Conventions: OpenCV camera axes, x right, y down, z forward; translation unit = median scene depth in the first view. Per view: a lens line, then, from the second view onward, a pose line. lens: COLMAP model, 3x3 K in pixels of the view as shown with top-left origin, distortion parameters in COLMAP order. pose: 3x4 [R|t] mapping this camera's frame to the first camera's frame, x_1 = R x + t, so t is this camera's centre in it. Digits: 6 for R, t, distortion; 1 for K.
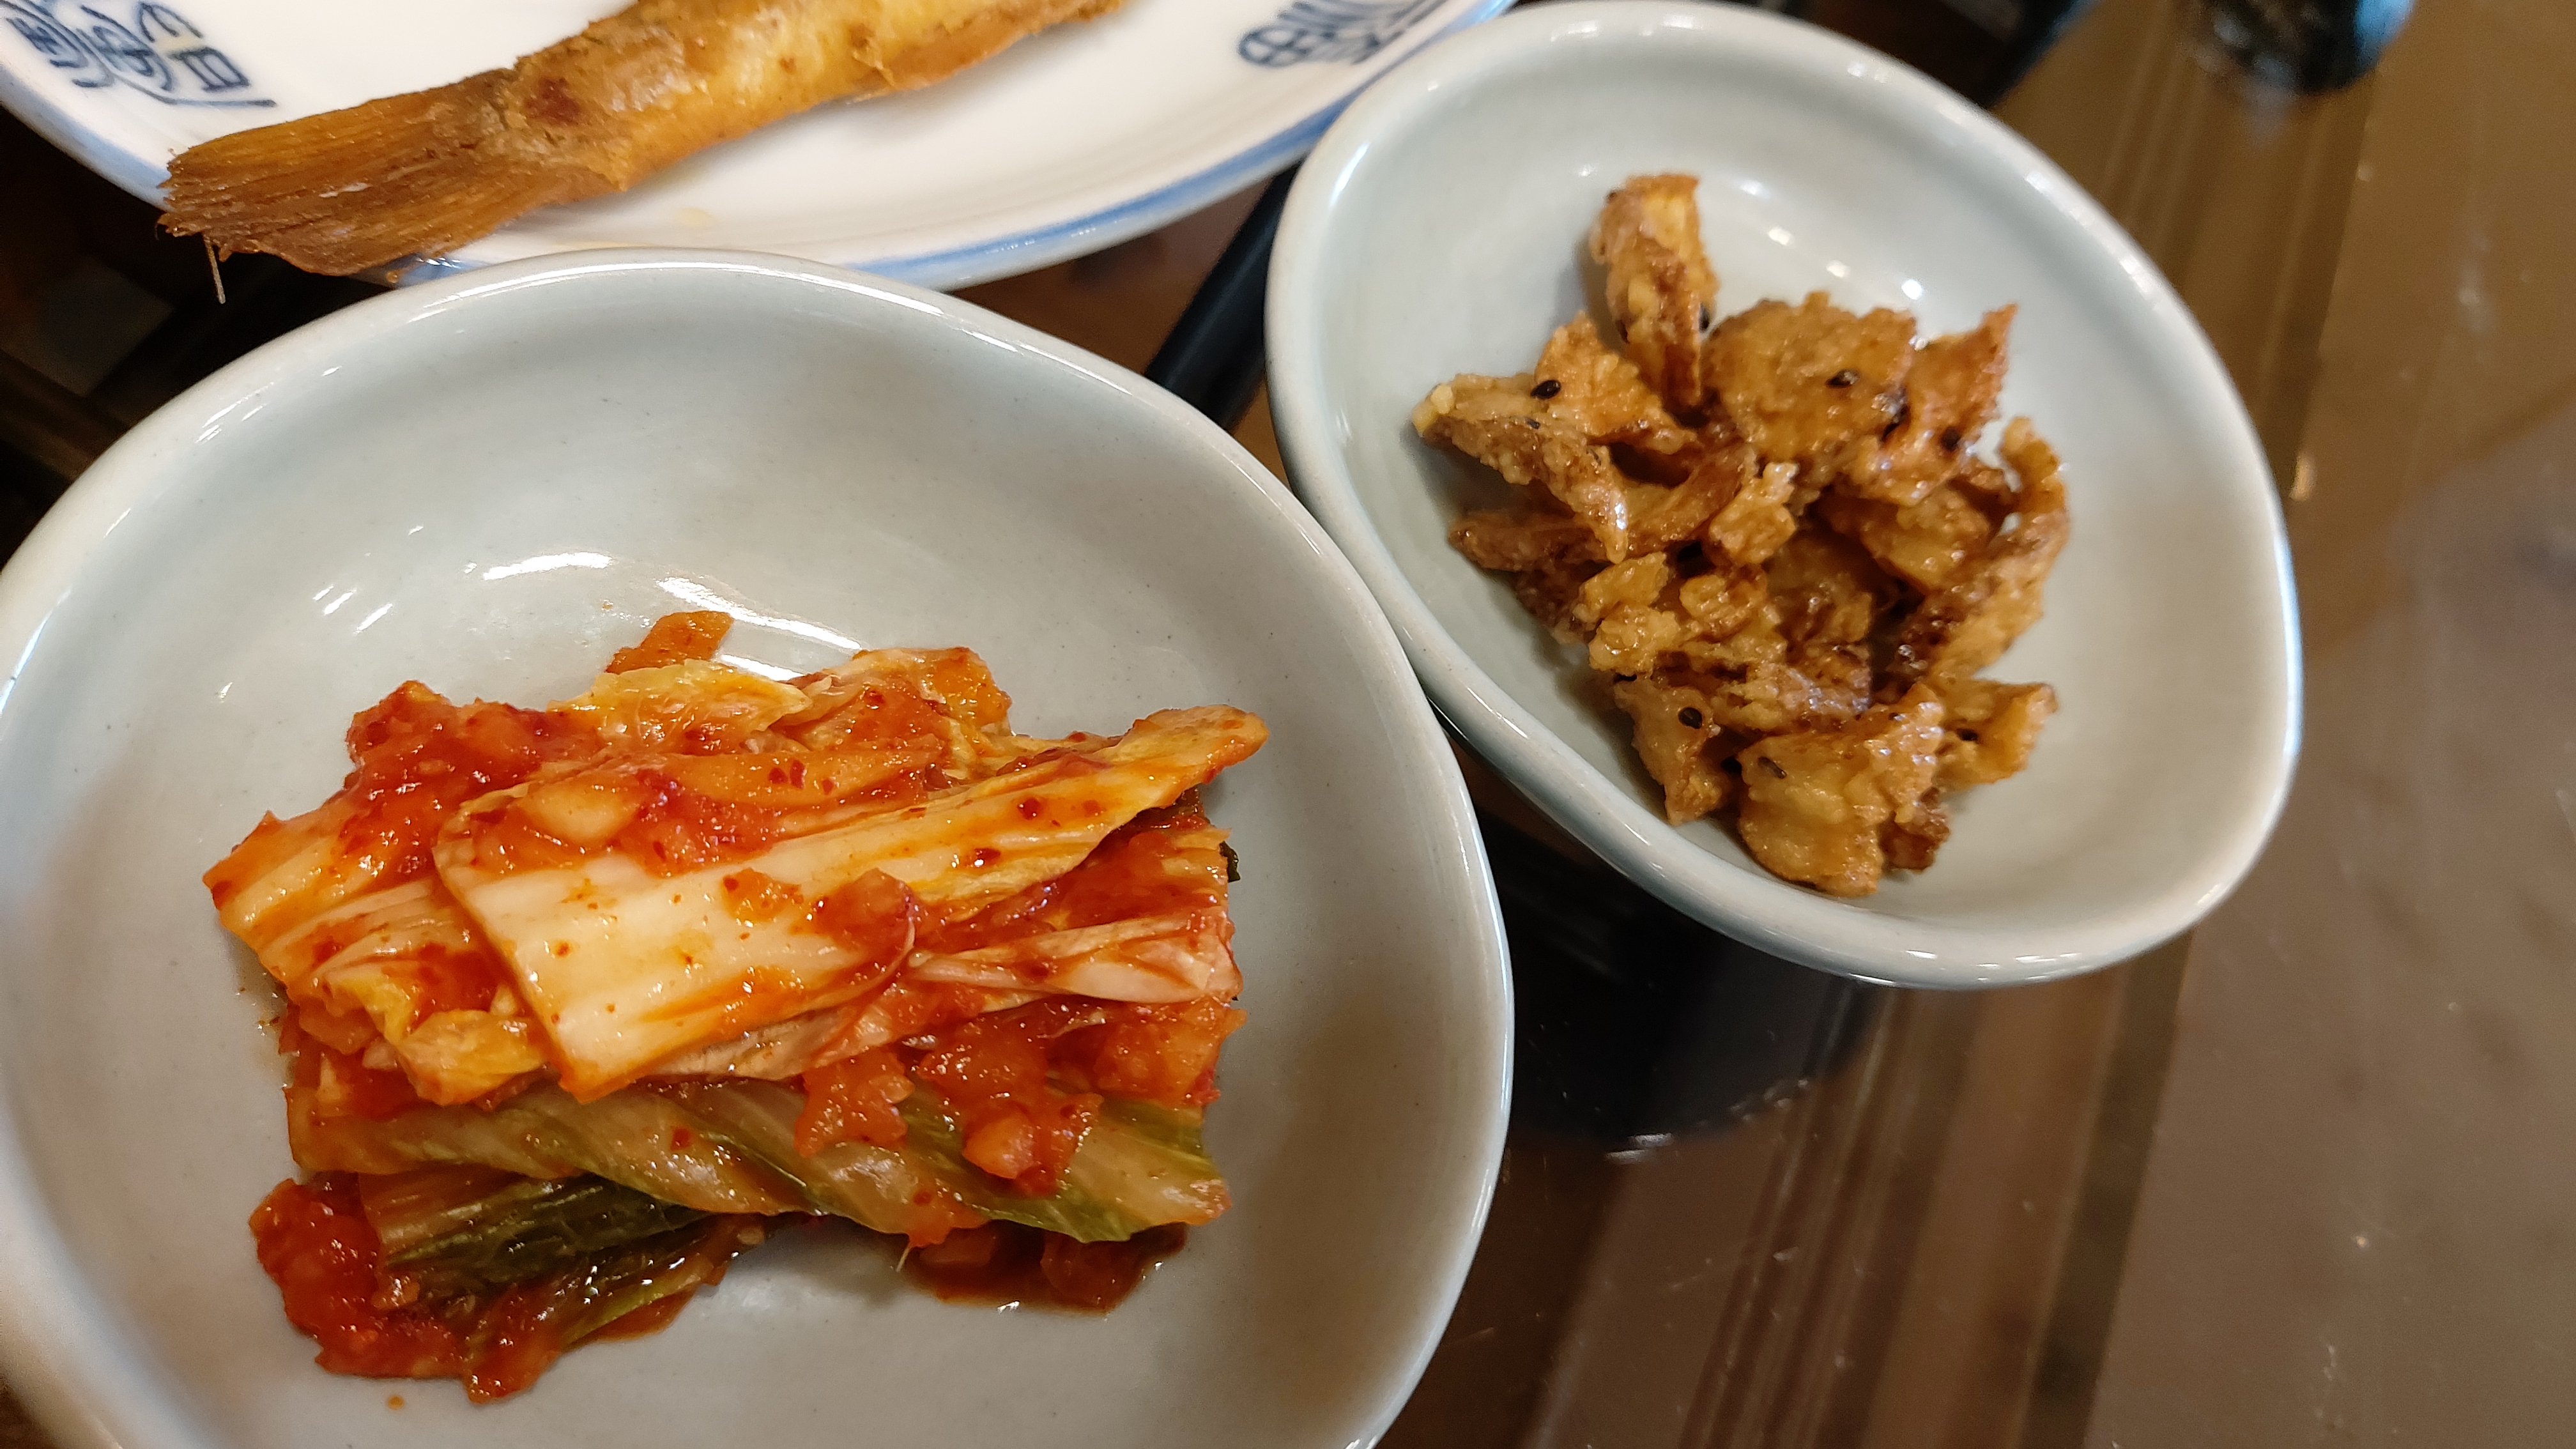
lens RADIAL K [[1943.5, 0, 1295.1], [0, 1943.5, 740.3], [0, 0, 1]] dist [0.031488, -0.064355]
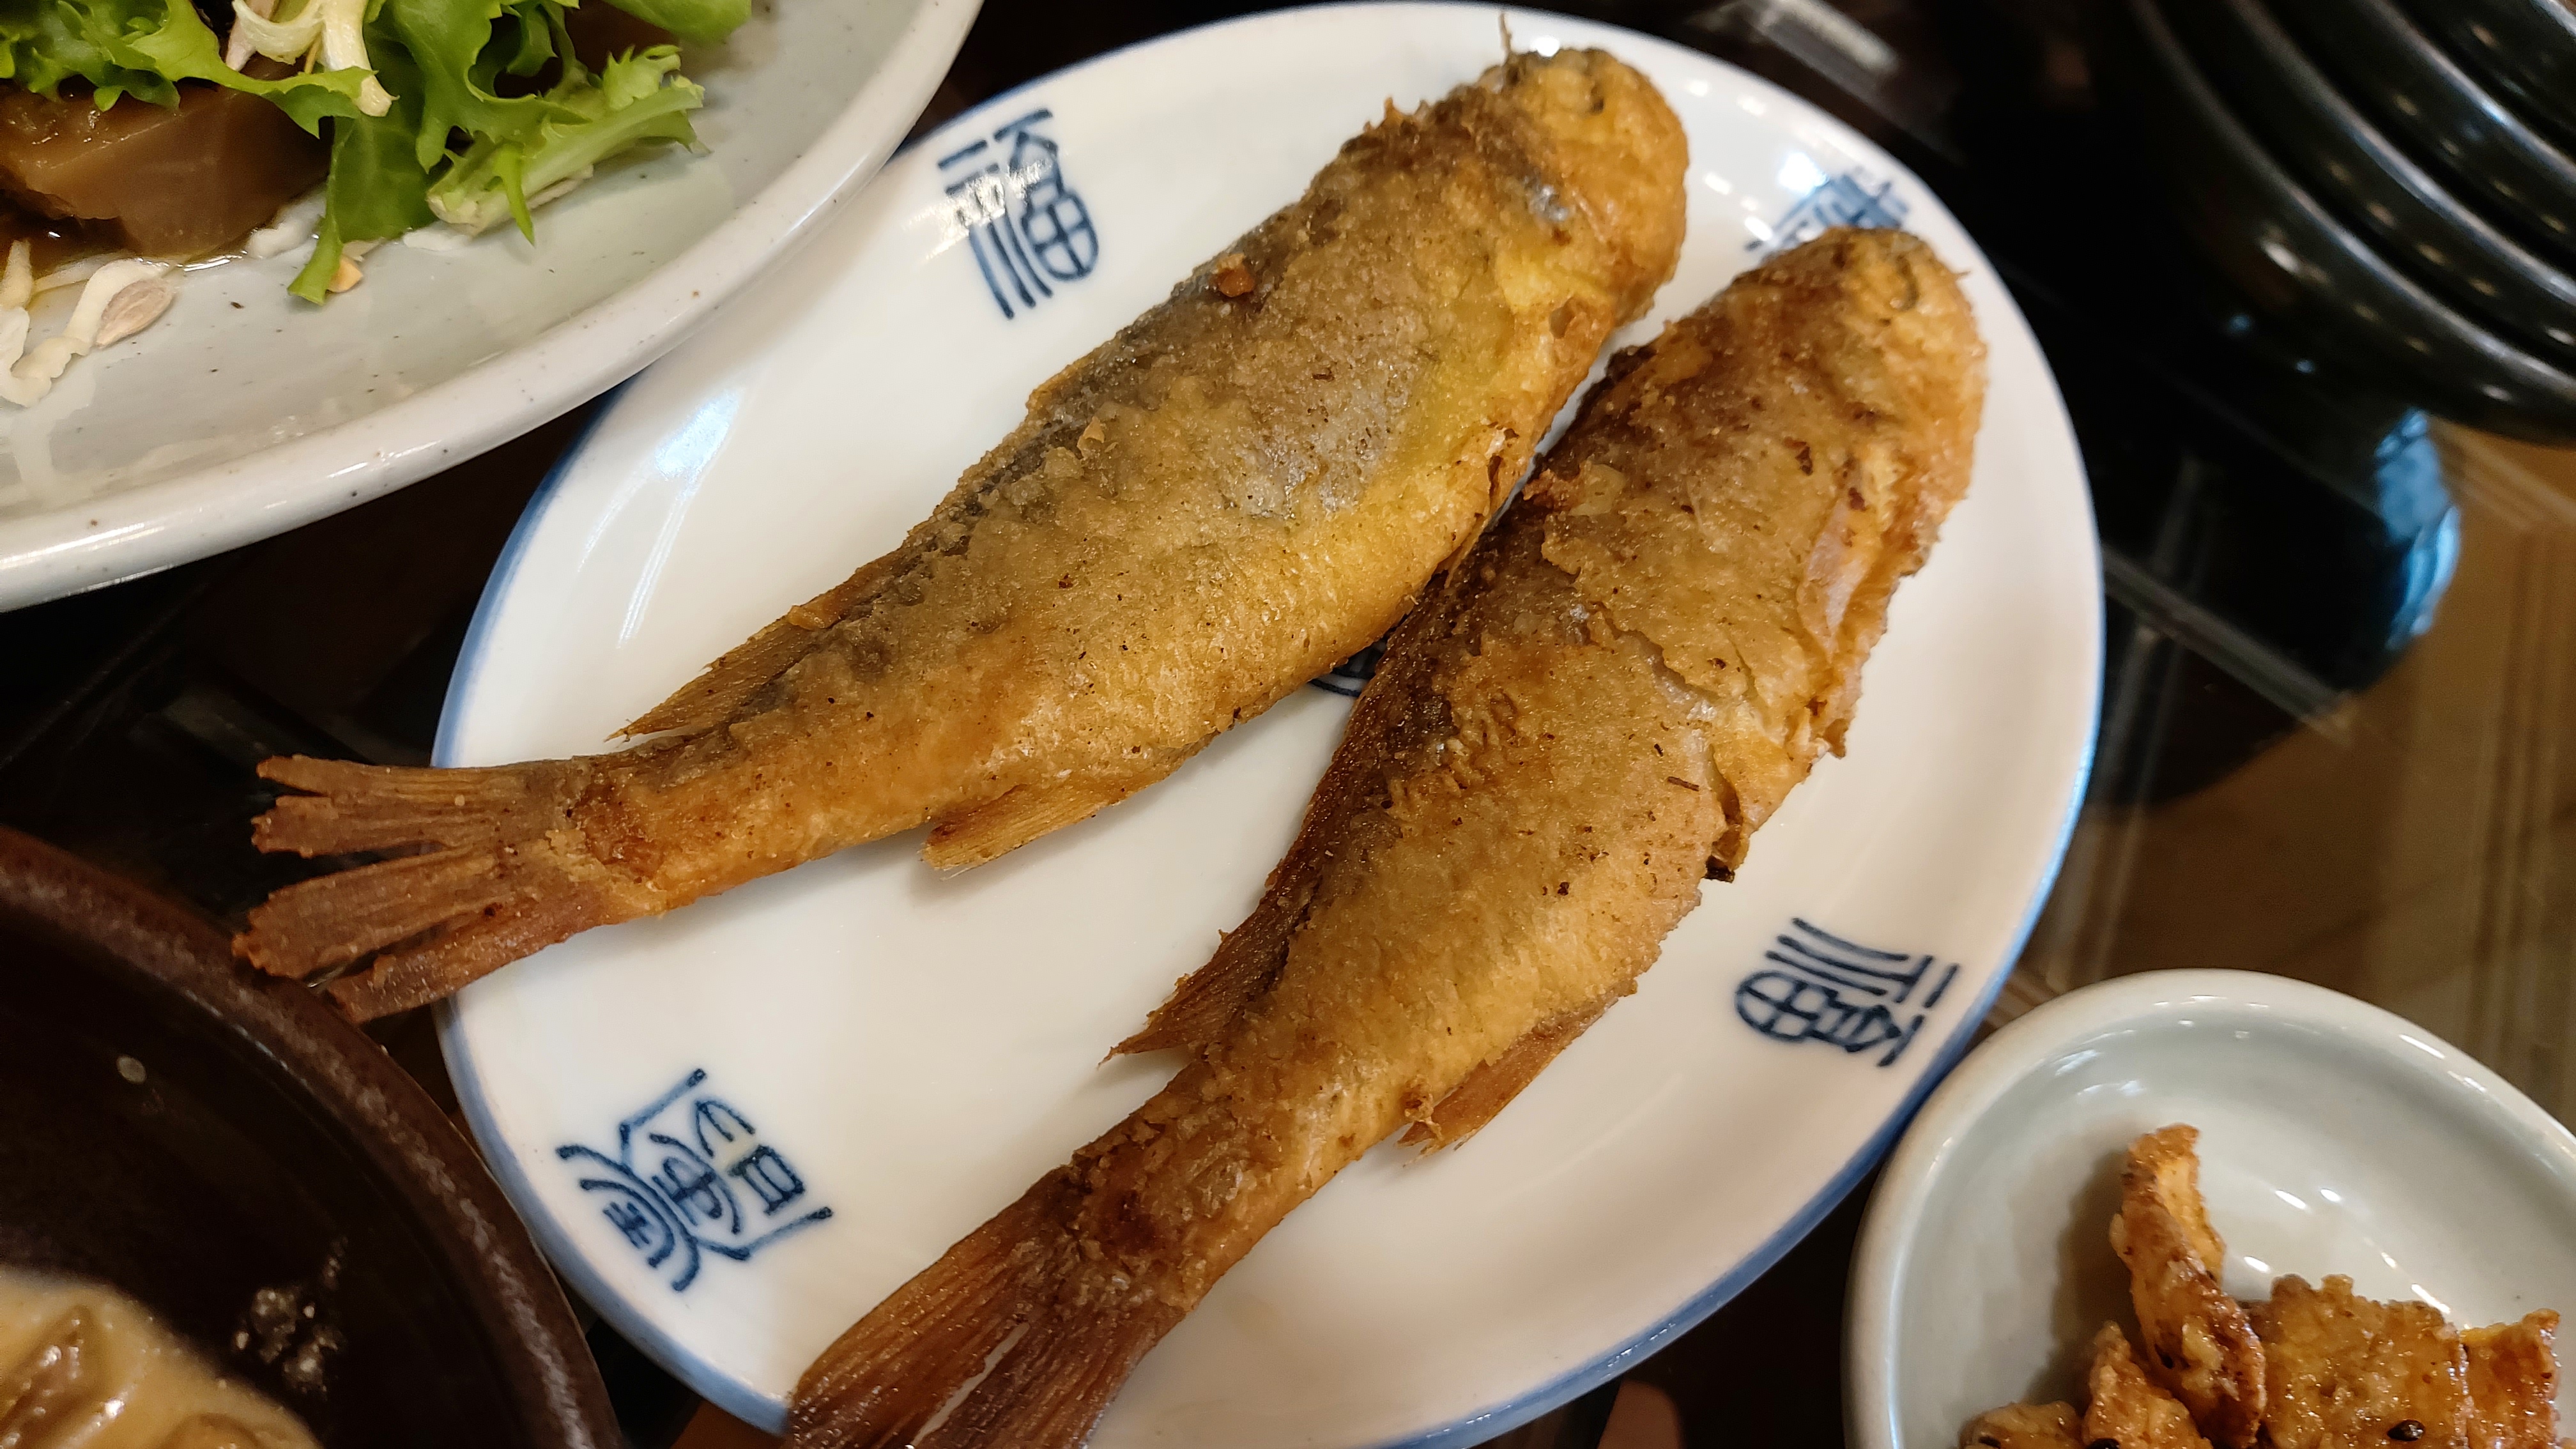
lens RADIAL K [[1943.5, 0, 1288.7], [0, 1943.5, 718.2], [0, 0, 1]] dist [0.031488, -0.064355]
pose [[0.999490, 0.031892, 0.001847, -0.300006], [-0.031558, 0.994700, -0.097859, -0.462583], [-0.004958, 0.097750, 0.995199, 0.033166]]
